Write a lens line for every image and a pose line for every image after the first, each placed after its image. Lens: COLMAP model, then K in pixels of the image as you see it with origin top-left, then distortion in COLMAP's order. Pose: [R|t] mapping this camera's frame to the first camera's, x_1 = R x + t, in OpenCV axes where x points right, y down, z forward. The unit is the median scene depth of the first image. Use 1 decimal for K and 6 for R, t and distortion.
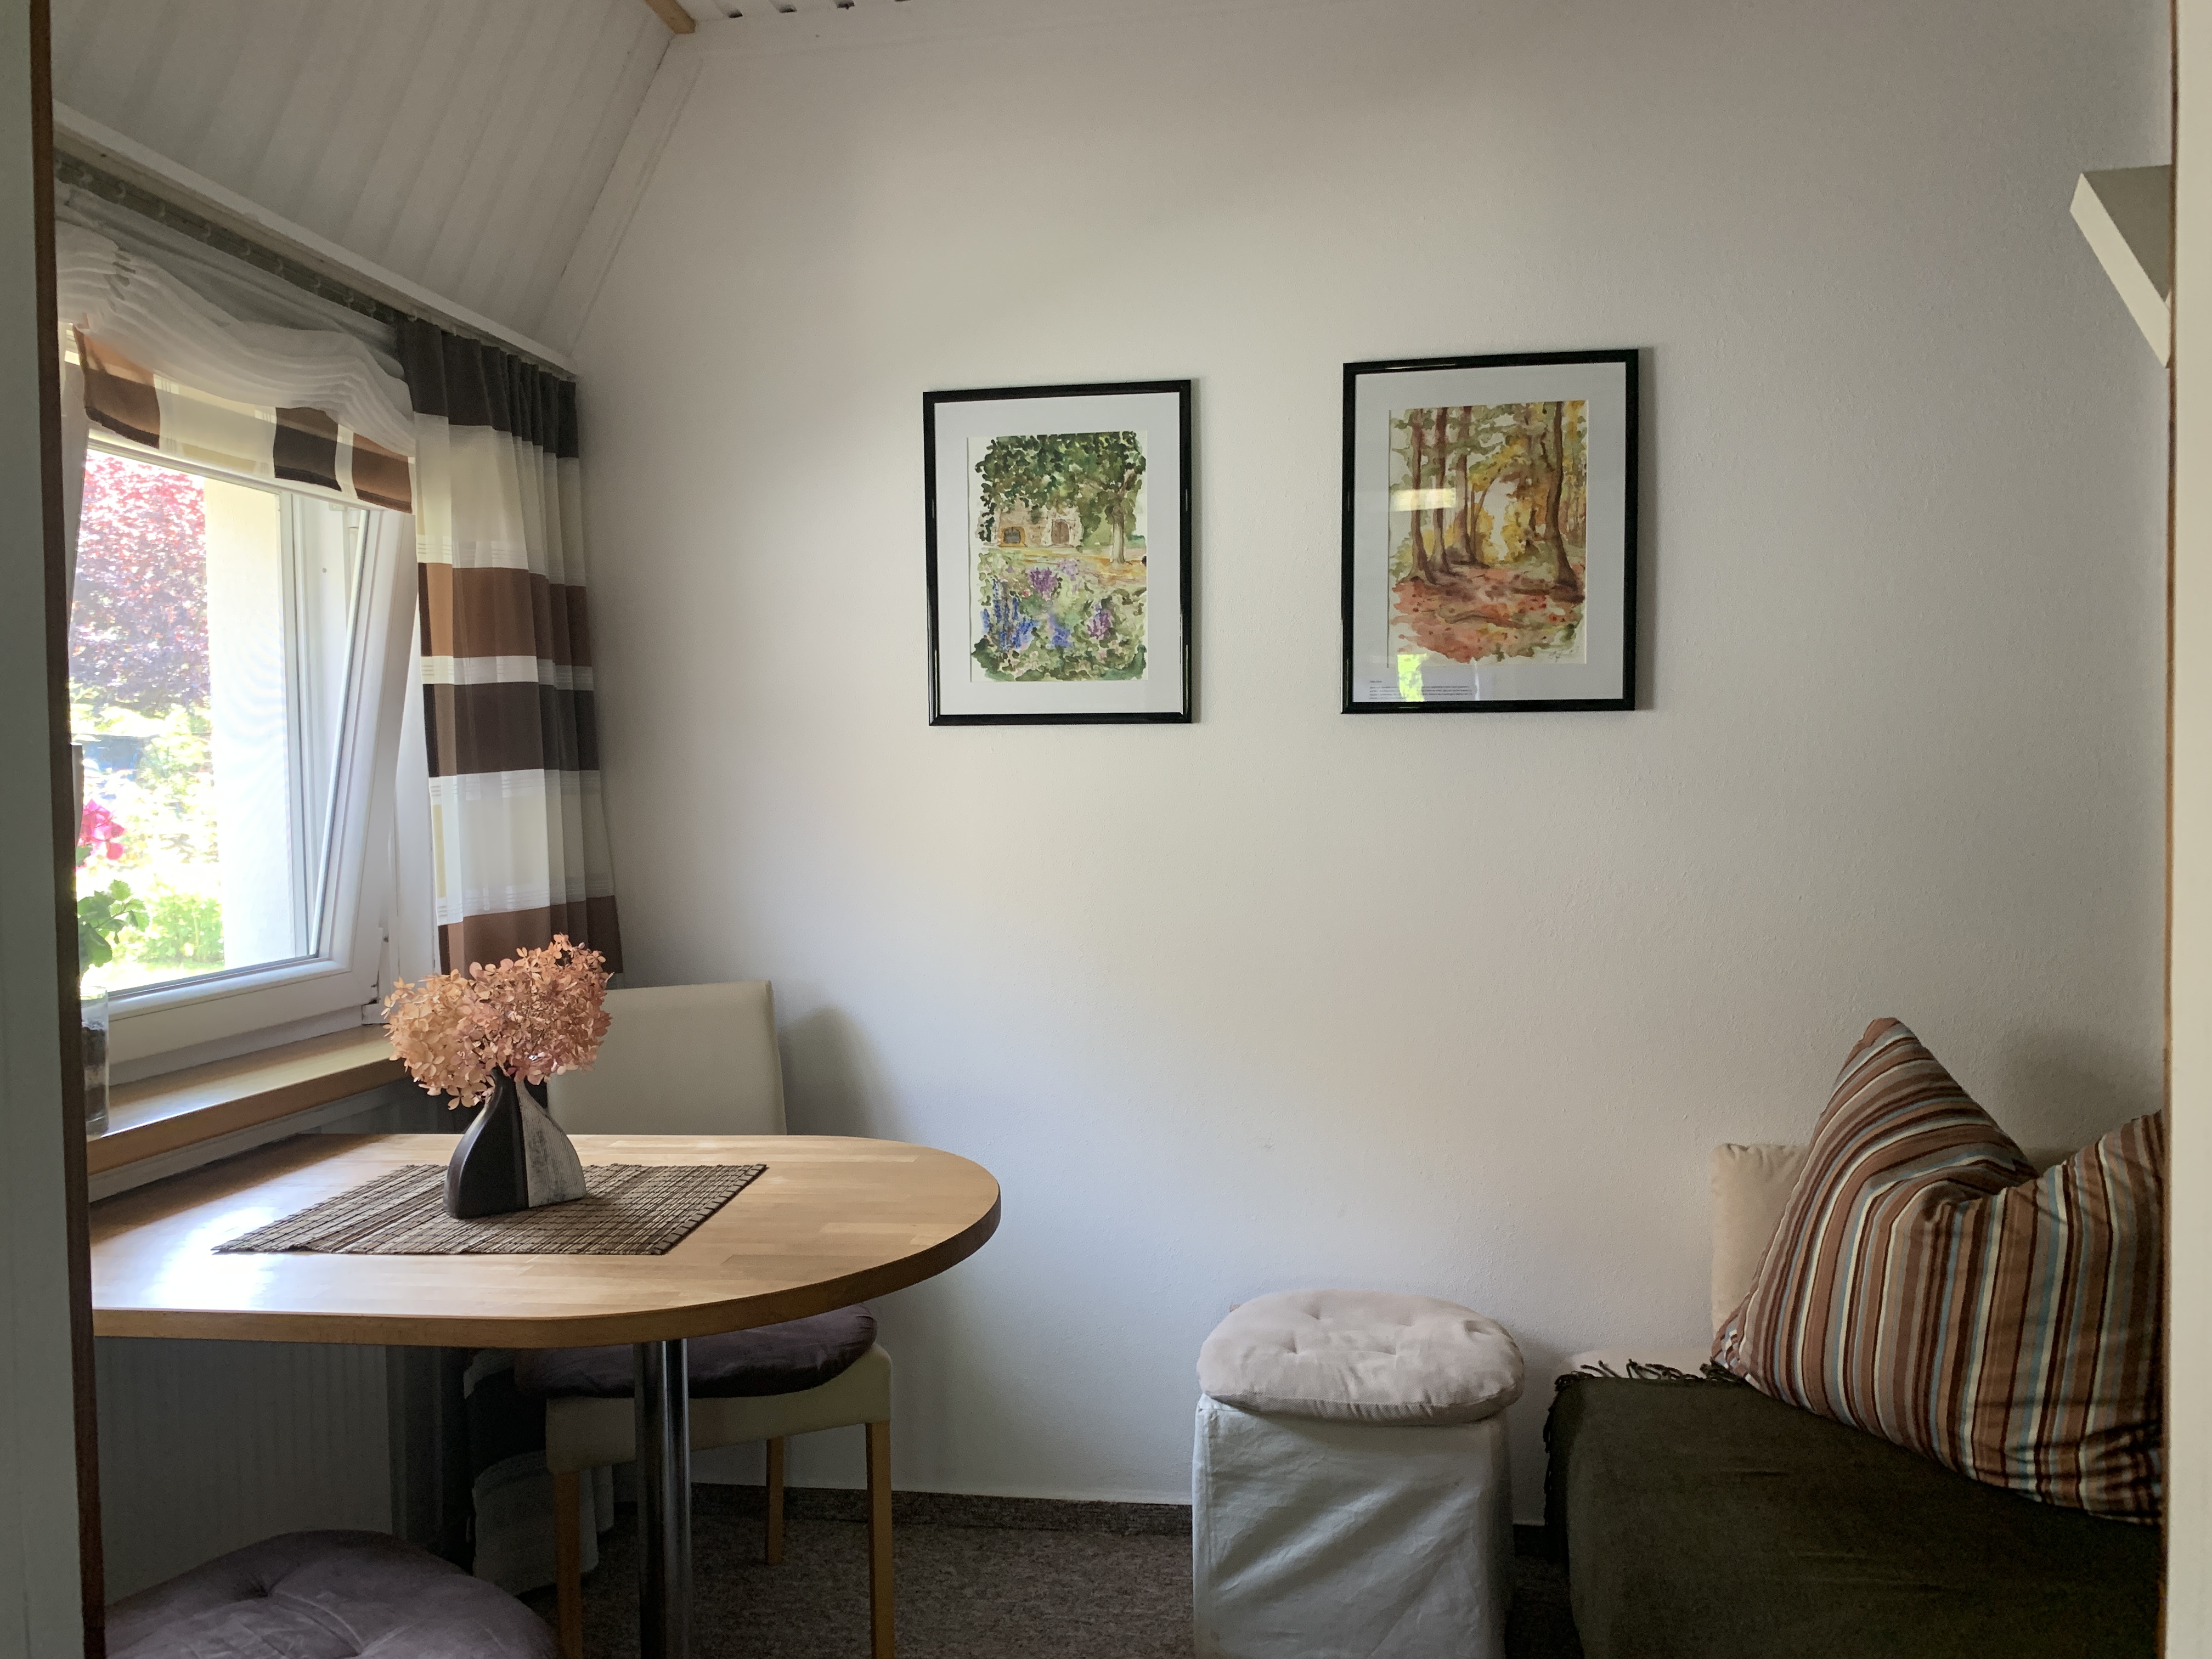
lens RADIAL K [[1690.3, 0, 1106.0], [0, 1690.3, 829.5], [0, 0, 1]] dist [0.127997, -0.296856]
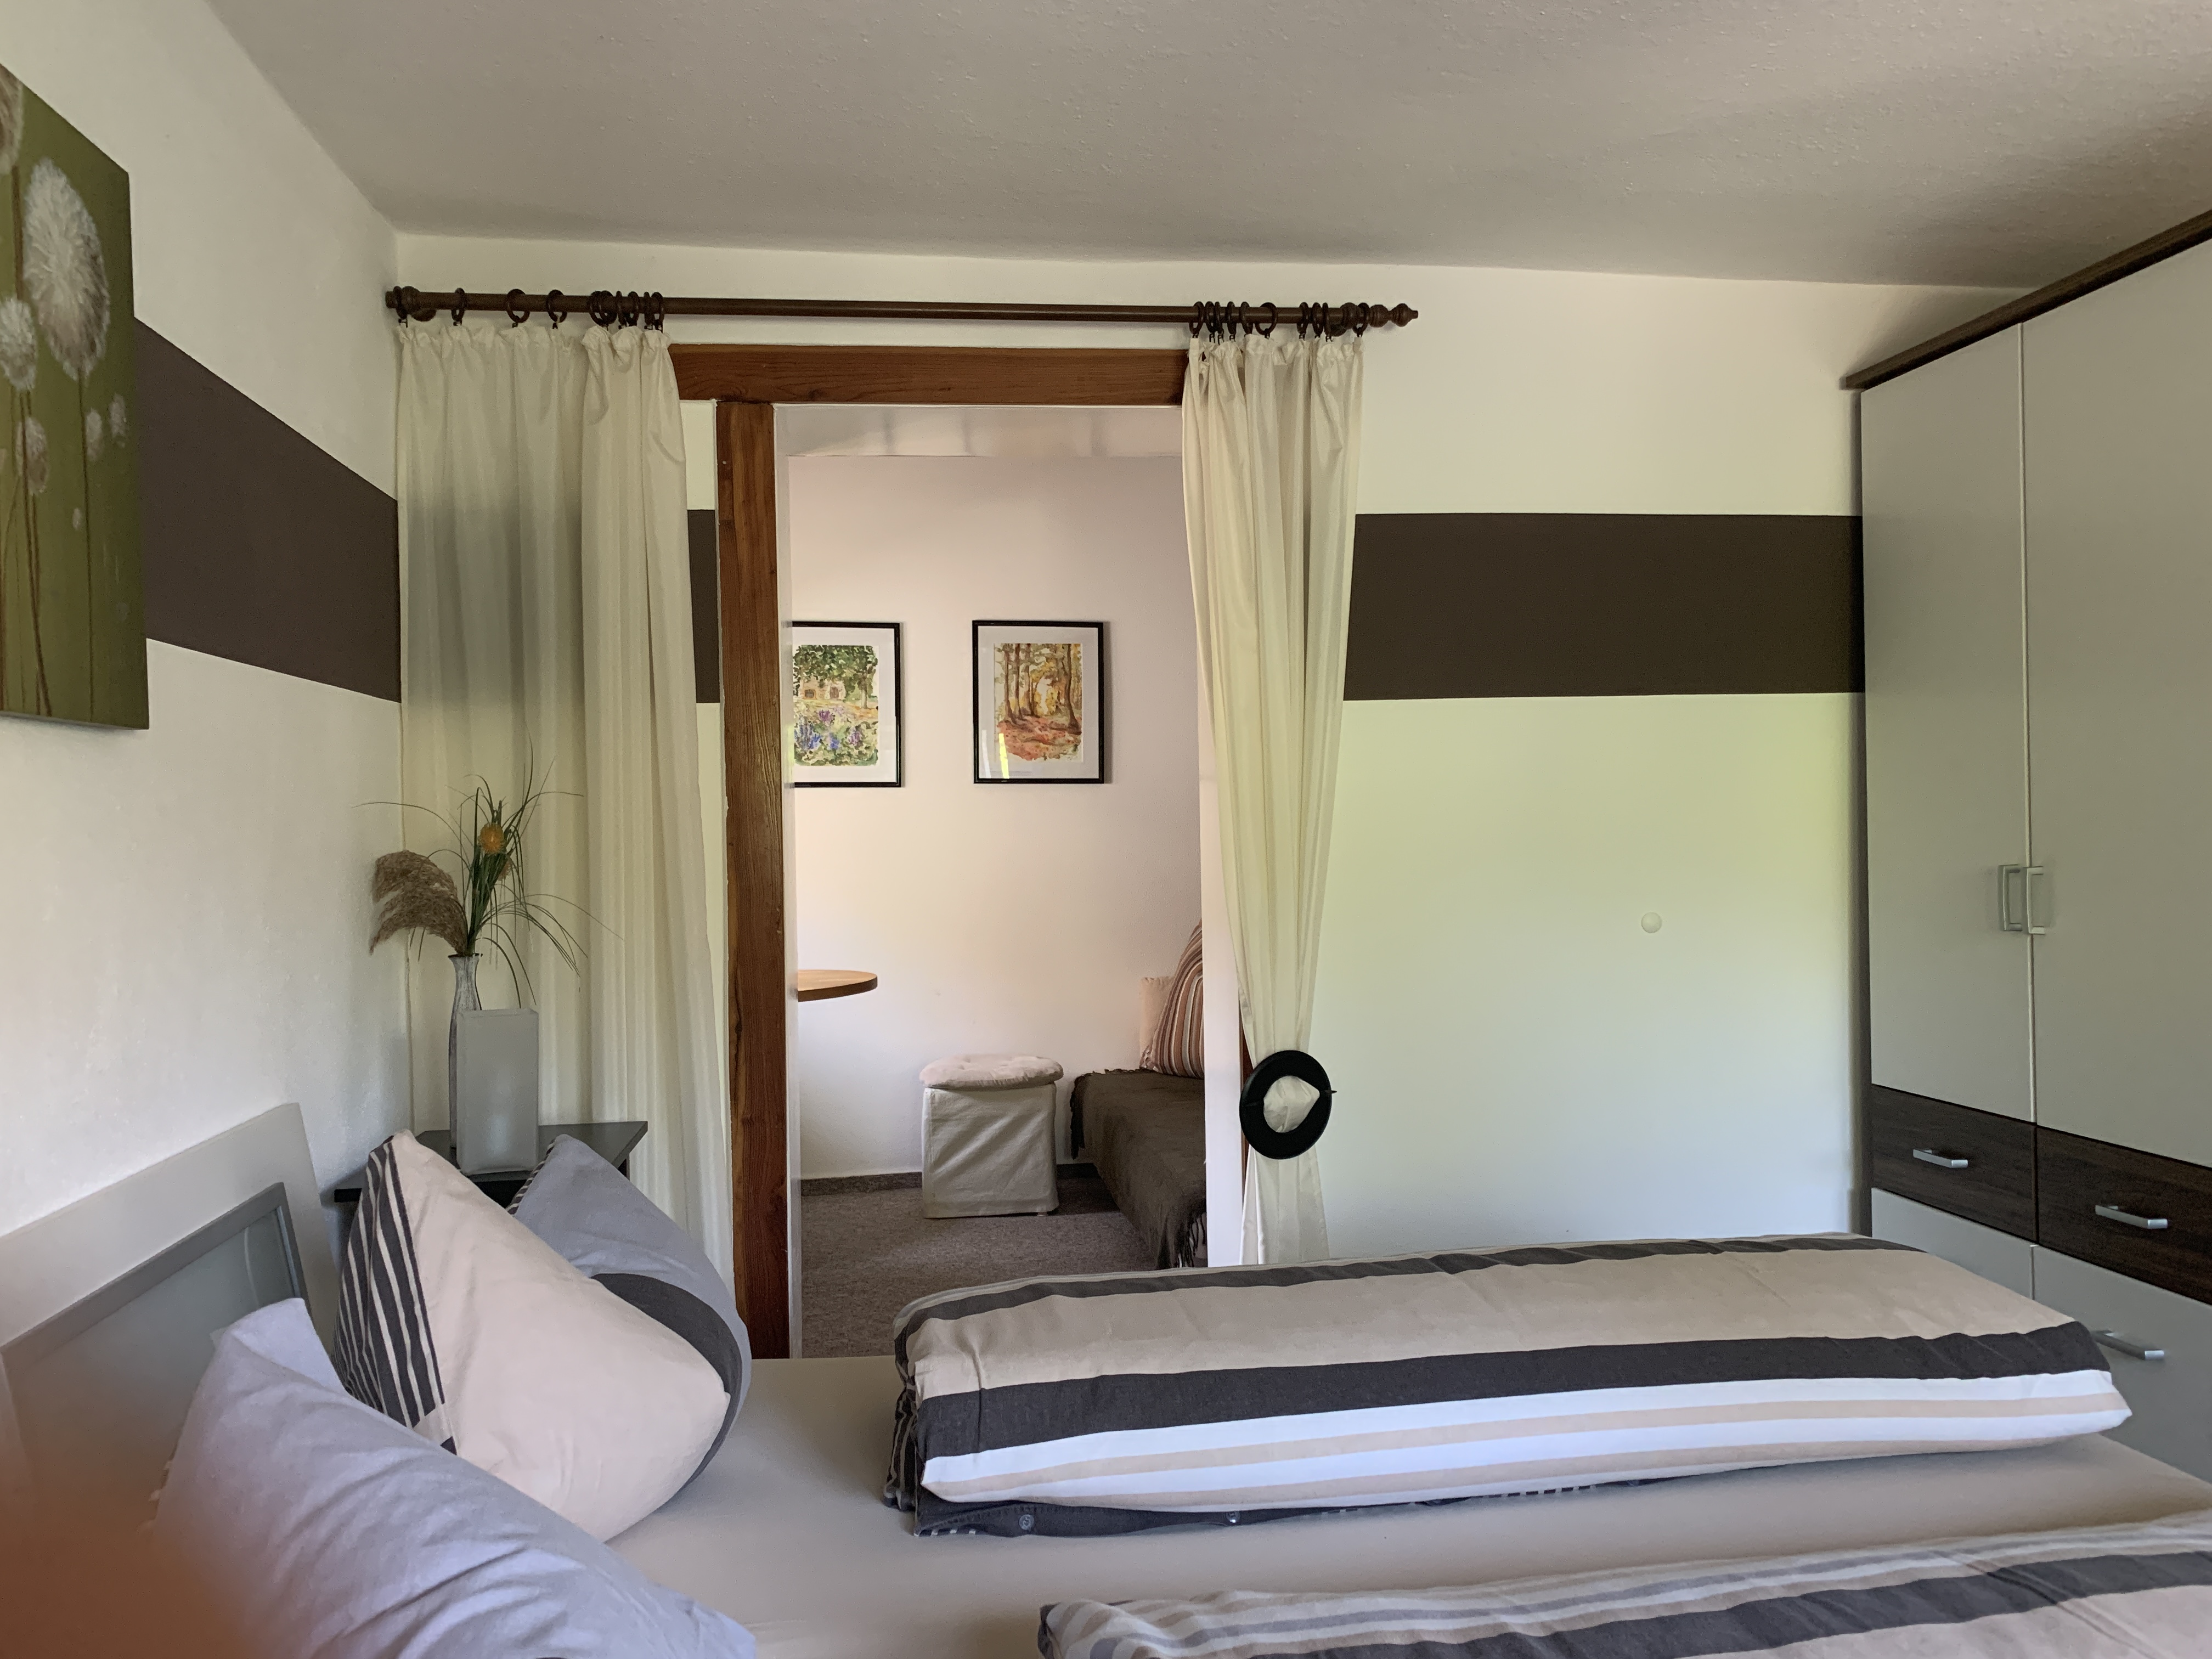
lens RADIAL K [[1690.3, 0, 1106.0], [0, 1690.3, 829.5], [0, 0, 1]] dist [0.127997, -0.296856]
pose [[0.948144, 0.001622, 0.317837, -0.378941], [0.012746, 0.998989, -0.043120, 0.082956], [-0.317585, 0.044935, 0.947165, -1.059531]]
